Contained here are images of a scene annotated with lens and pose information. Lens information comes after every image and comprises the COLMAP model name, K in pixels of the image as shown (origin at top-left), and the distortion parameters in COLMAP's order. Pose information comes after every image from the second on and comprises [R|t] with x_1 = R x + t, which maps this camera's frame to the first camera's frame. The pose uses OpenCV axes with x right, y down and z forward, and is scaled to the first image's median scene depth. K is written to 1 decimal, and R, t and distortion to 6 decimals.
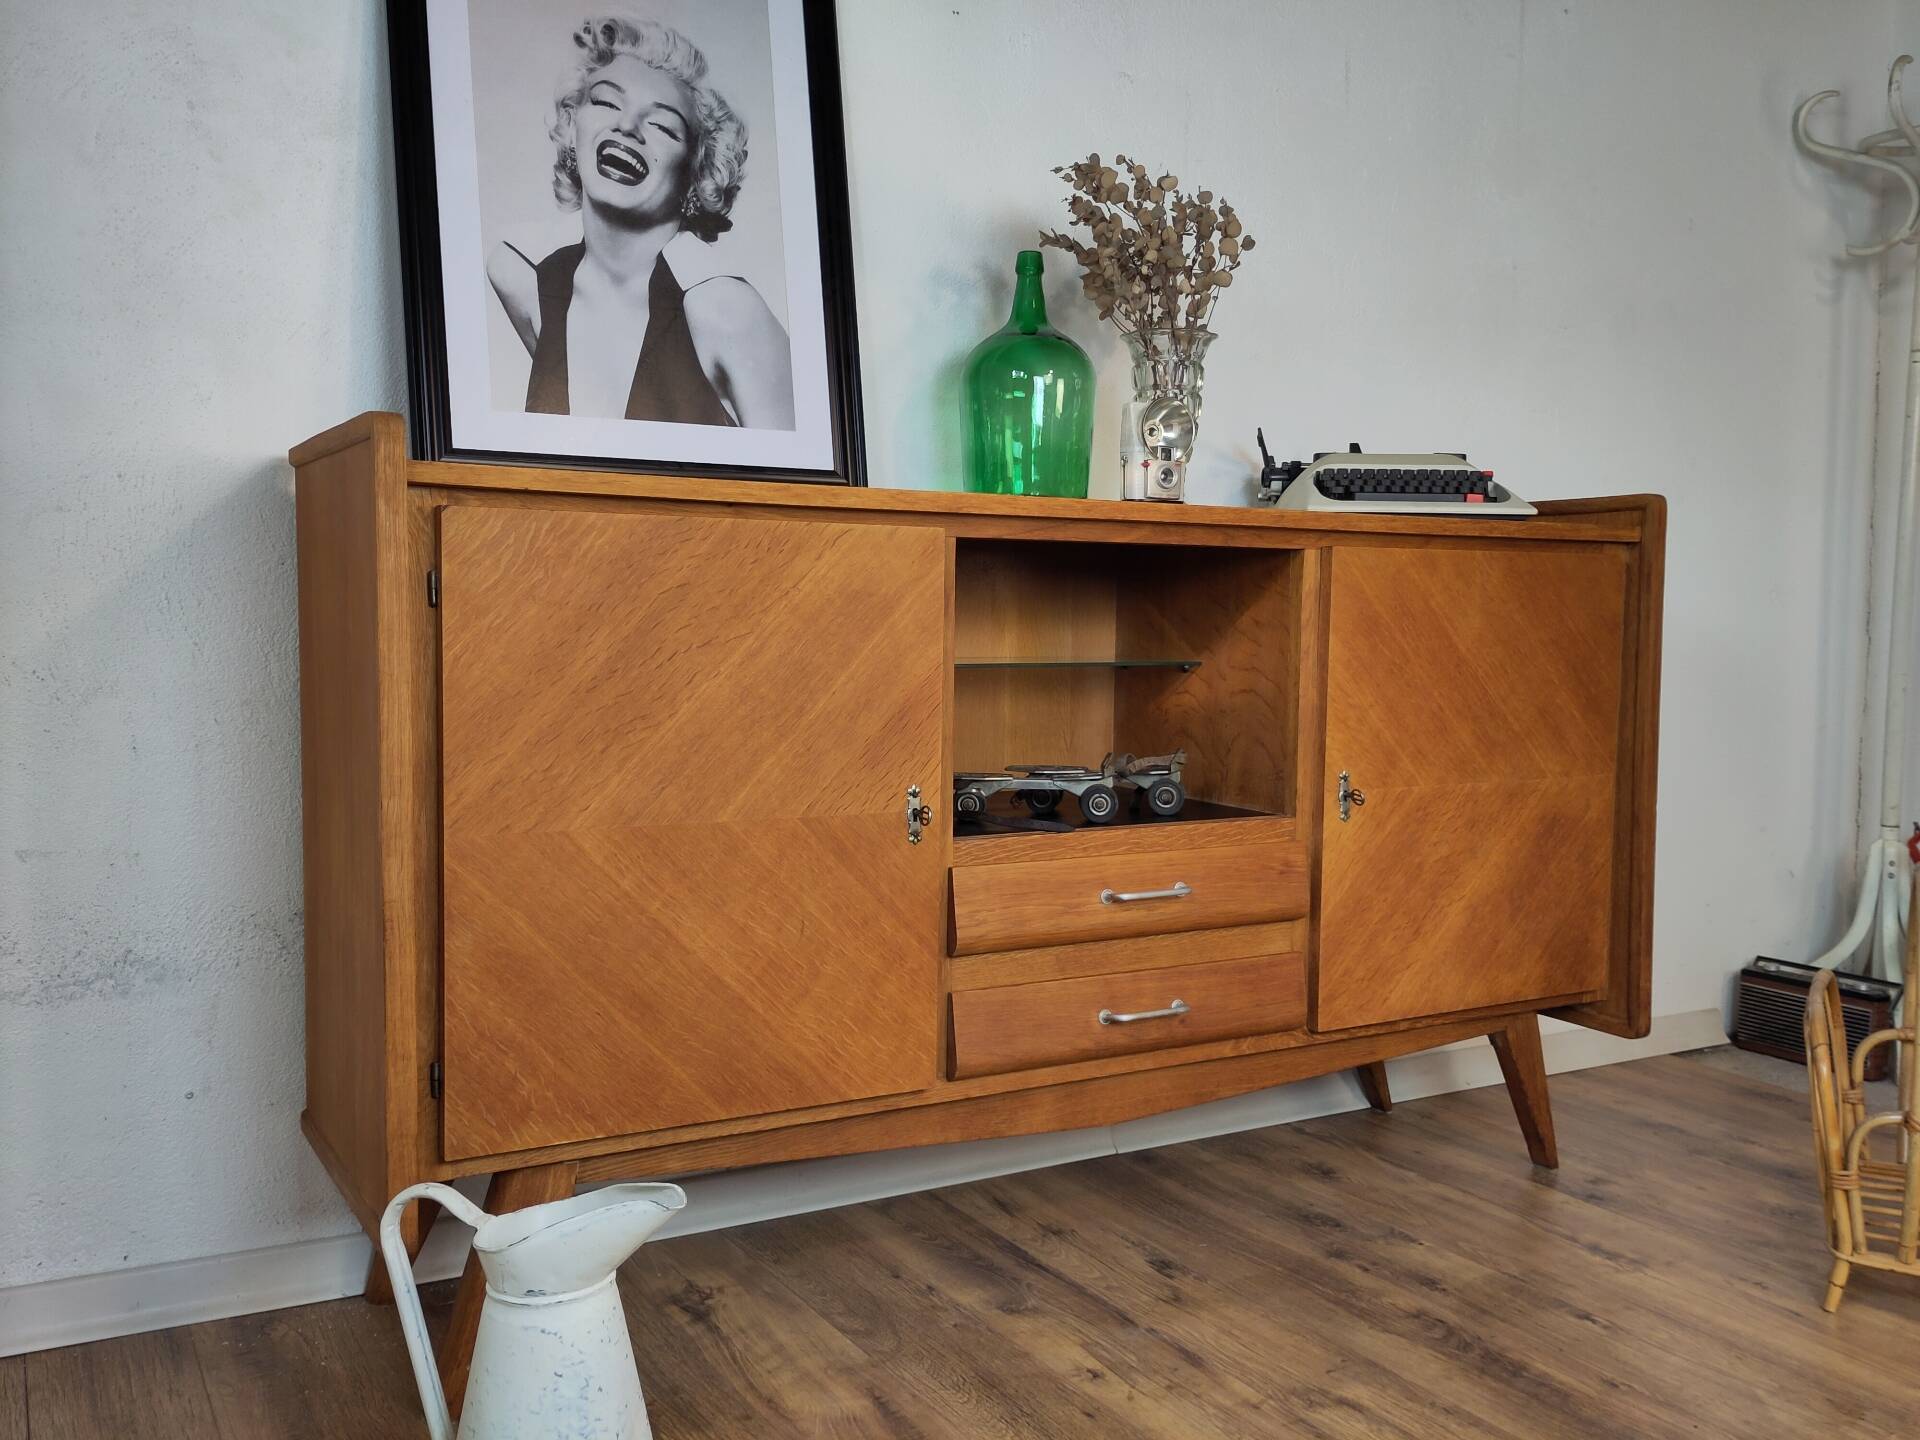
lens RADIAL K [[1701.6, 0, 983.0], [0, 1701.6, 739.3], [0, 0, 1]] dist [0.052868, -0.044547]
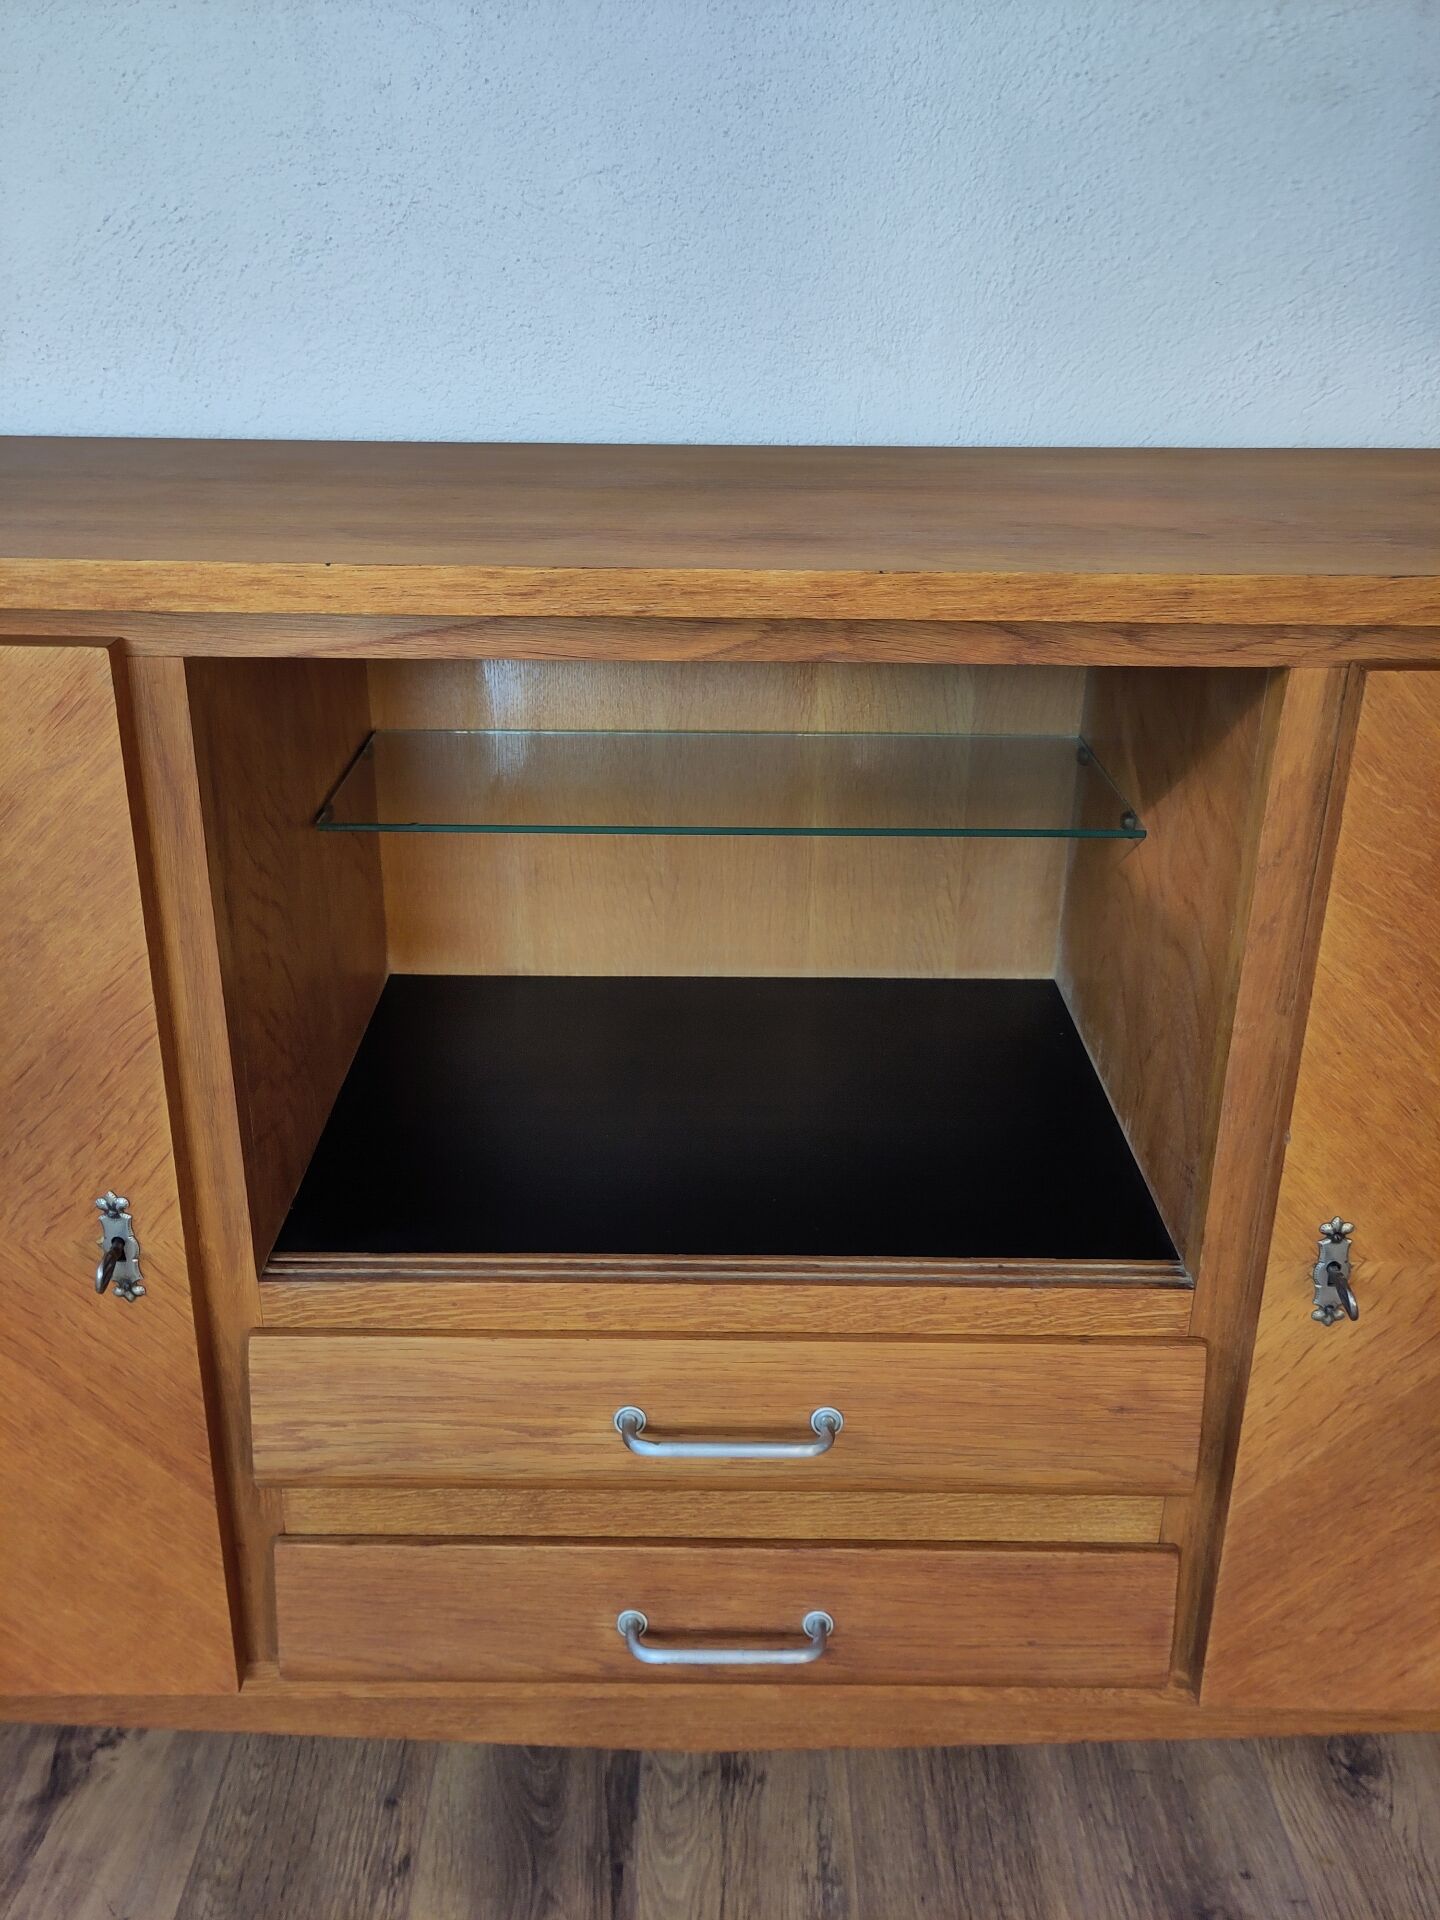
lens RADIAL K [[1701.6, 0, 711.0], [0, 1701.6, 964.8], [0, 0, 1]] dist [0.052868, -0.044547]
pose [[0.858596, 0.201493, -0.471396, 0.293338], [-0.039524, 0.942802, 0.331001, -0.183704], [0.511127, -0.265565, 0.817450, 0.682928]]
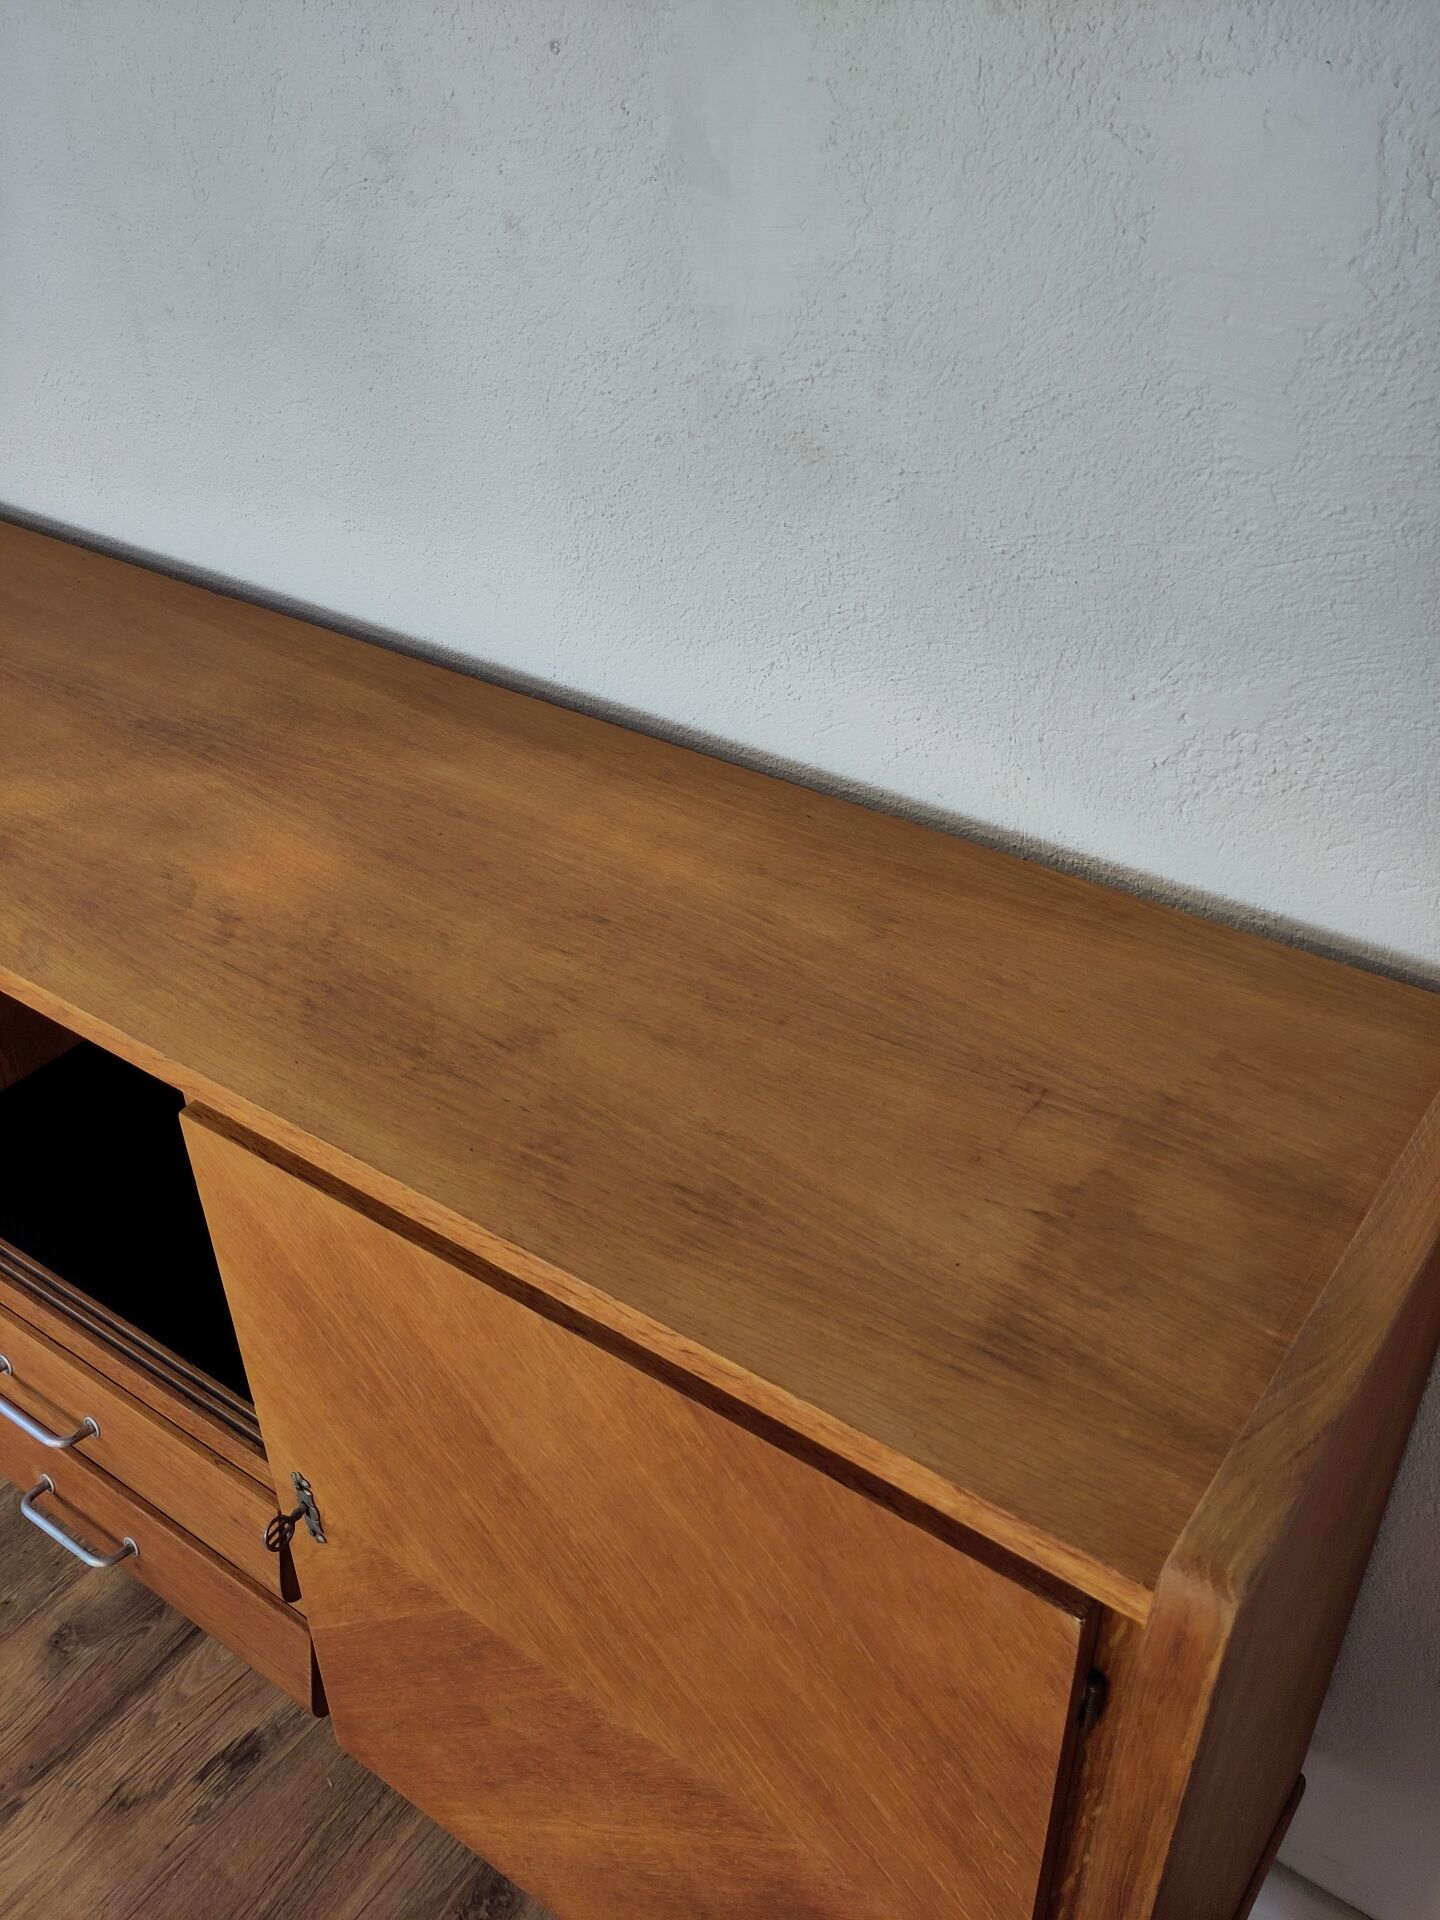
lens RADIAL K [[1701.6, 0, 701.4], [0, 1701.6, 964.5], [0, 0, 1]] dist [0.052868, -0.044547]
pose [[0.392105, 0.513203, -0.763463, 0.627149], [-0.053638, 0.841266, 0.537954, -0.424585], [0.918355, -0.169984, 0.357392, 1.064523]]
